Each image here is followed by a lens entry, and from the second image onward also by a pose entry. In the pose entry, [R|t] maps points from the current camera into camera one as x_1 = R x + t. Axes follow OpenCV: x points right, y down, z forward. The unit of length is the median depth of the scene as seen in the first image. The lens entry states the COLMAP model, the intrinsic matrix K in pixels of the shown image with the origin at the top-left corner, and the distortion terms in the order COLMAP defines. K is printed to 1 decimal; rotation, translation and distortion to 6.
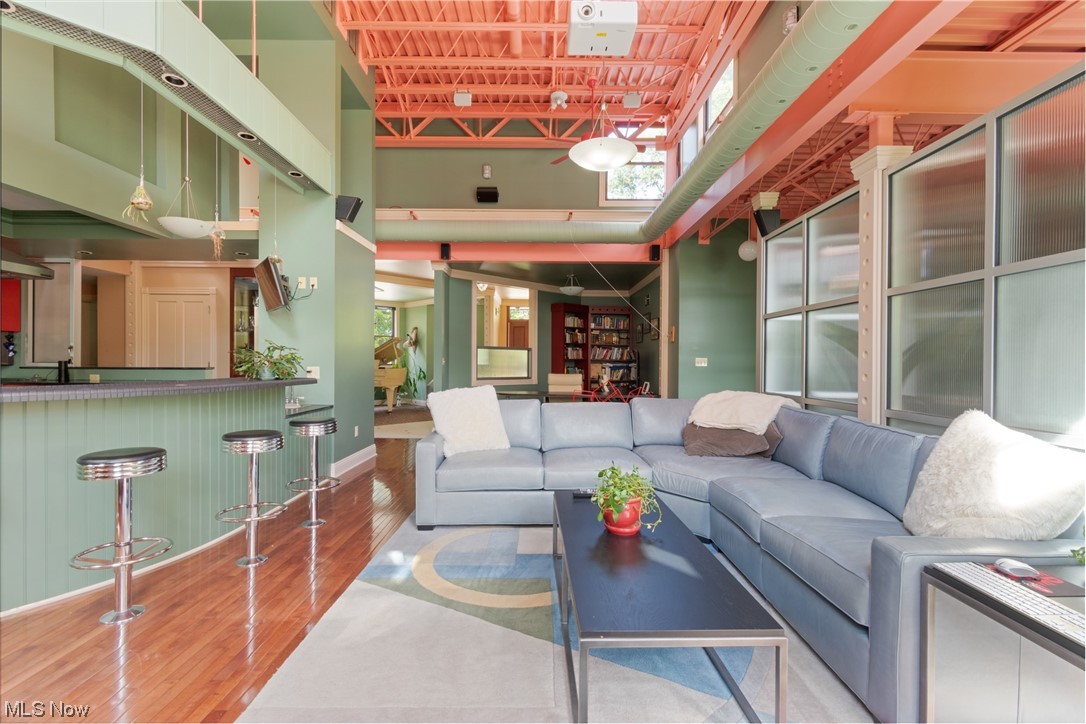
lens RADIAL K [[482.2, 0, 541.3], [0, 482.2, 366.4], [0, 0, 1]] dist [0.002098, 0.000139]
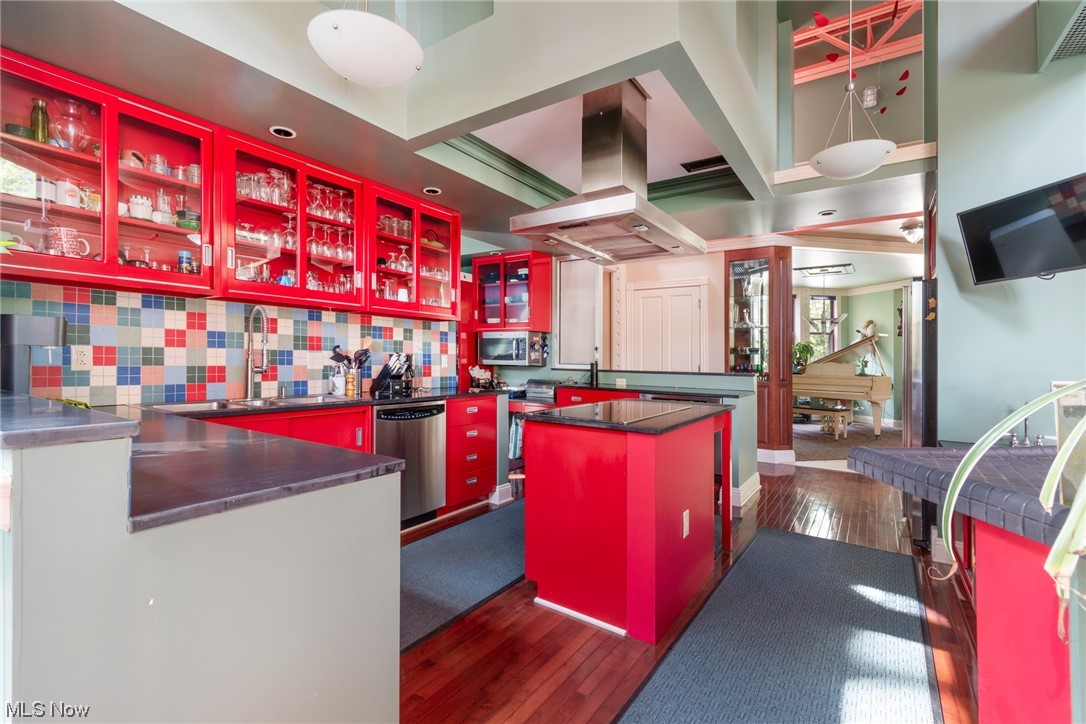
lens RADIAL K [[488.2, 0, 543.0], [0, 488.2, 362.0], [0, 0, 1]] dist [0.000395, 0.000152]
pose [[0.826653, 0.010119, -0.562622, -0.467688], [-0.016888, 0.999834, -0.006830, -0.004221], [0.562459, 0.015148, 0.826686, 0.147708]]
